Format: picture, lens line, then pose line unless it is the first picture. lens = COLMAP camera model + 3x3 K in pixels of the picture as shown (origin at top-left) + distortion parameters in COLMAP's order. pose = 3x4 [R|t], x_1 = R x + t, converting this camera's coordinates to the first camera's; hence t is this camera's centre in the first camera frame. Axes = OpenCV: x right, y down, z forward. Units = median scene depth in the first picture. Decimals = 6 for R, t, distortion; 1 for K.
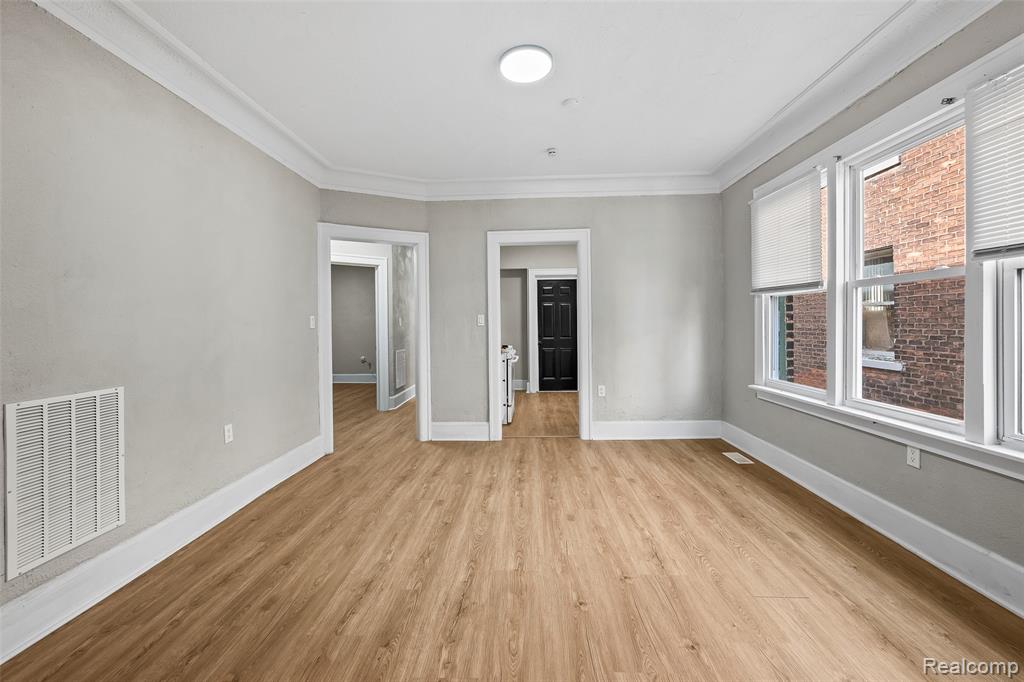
lens RADIAL K [[412.4, 0, 510.2], [0, 412.4, 328.3], [0, 0, 1]] dist [-0.001448, -0.000371]
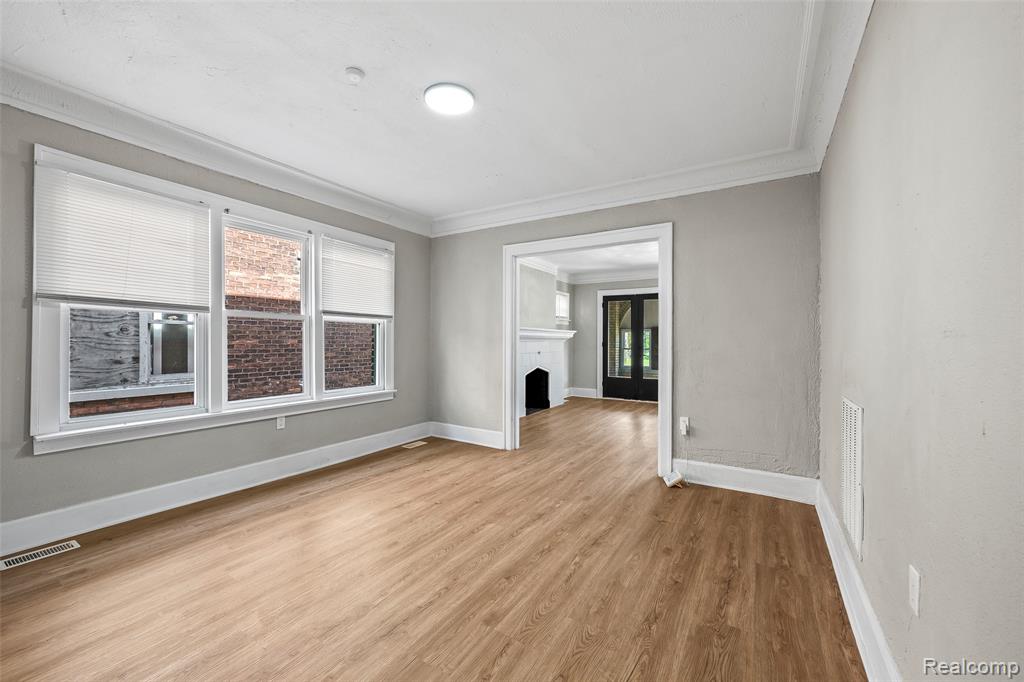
lens RADIAL K [[409.1, 0, 510.1], [0, 409.1, 344.8], [0, 0, 1]] dist [0.000055, 0.000038]
pose [[-0.868627, 0.004789, 0.495444, -0.458175], [0.011623, 0.999875, 0.010712, -0.010024], [-0.495331, 0.015063, -0.868574, 1.366598]]
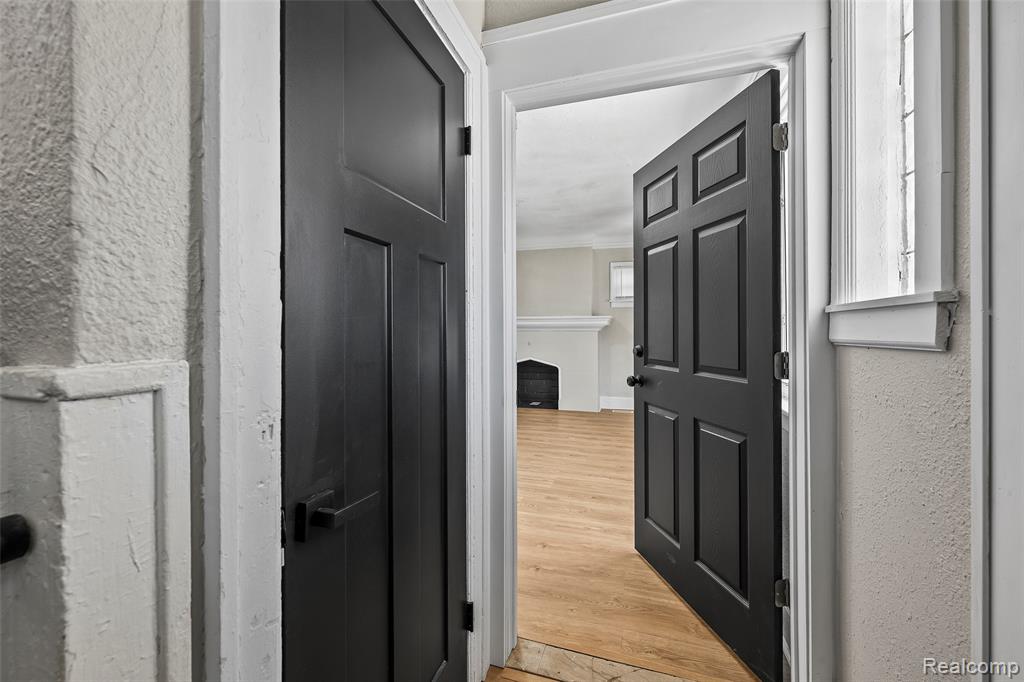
lens RADIAL K [[412.4, 0, 510.2], [0, 412.4, 328.3], [0, 0, 1]] dist [-0.001448, -0.000371]
pose [[0.268315, 0.020721, 0.963108, -1.470638], [0.005860, 0.999715, -0.023142, 0.032210], [-0.963313, 0.011853, 0.268117, -1.093126]]
